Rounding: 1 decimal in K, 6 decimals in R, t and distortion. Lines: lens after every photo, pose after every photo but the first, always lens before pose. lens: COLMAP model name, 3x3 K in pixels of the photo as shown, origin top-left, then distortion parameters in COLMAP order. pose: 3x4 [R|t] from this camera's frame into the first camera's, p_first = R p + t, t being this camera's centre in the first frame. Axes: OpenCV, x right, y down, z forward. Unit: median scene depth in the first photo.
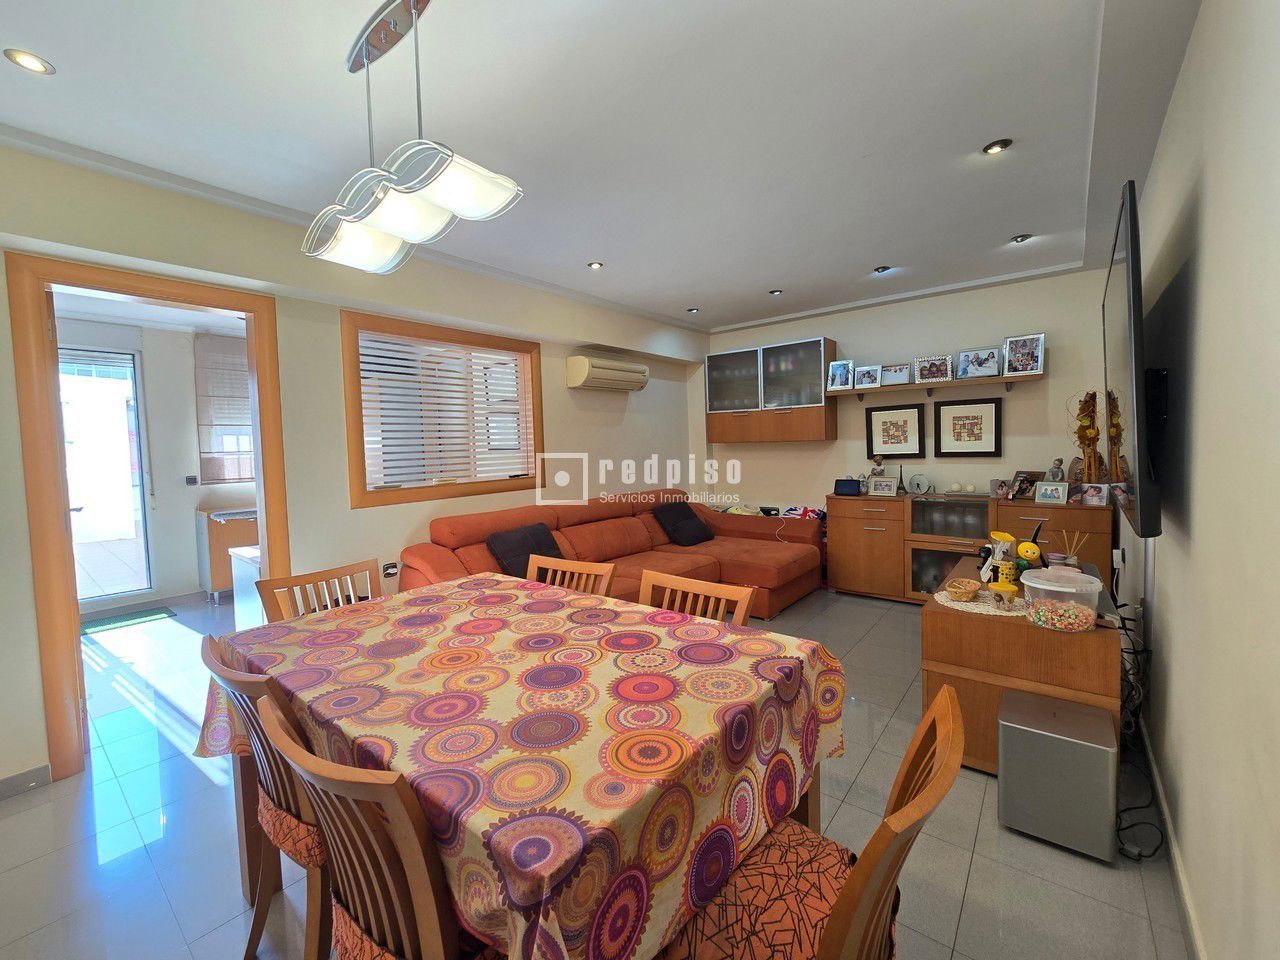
lens RADIAL K [[526.0, 0, 635.6], [0, 526.0, 480.4], [0, 0, 1]] dist [-0.000080, 0.000620]
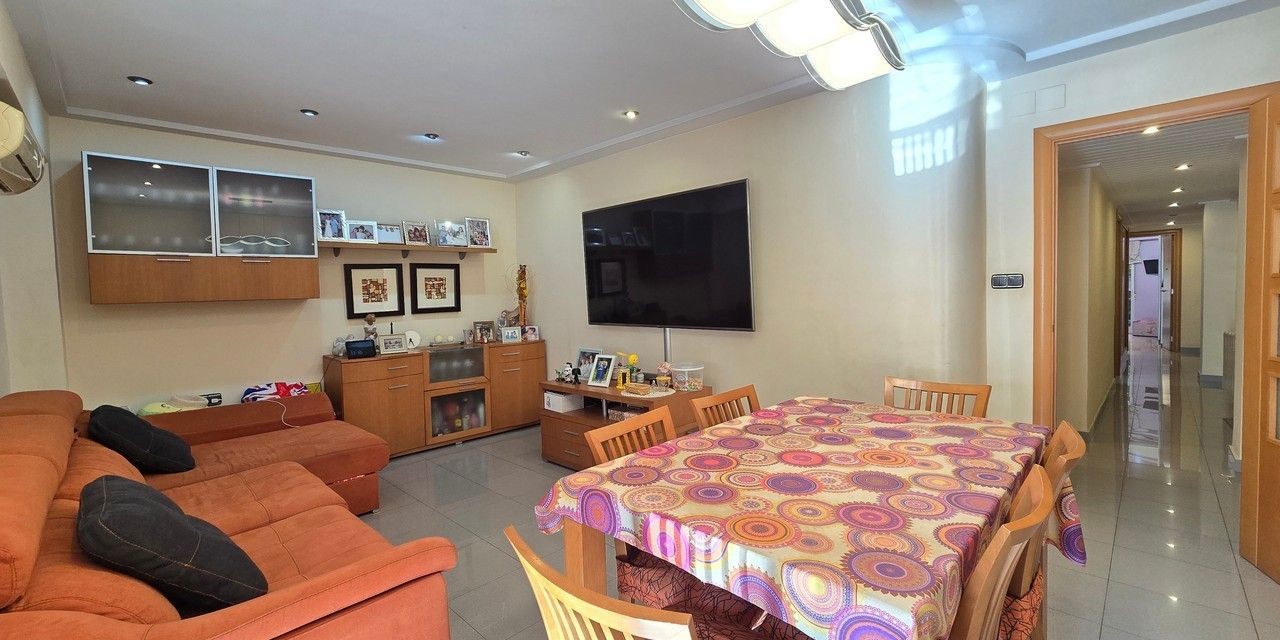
lens RADIAL K [[534.1, 0, 639.8], [0, 534.1, 316.2], [0, 0, 1]] dist [-0.001462, -0.000181]
pose [[0.087372, -0.024901, 0.995864, -0.546105], [0.090950, 0.995712, 0.016918, -0.016885], [-0.992015, 0.089095, 0.089262, 0.487127]]
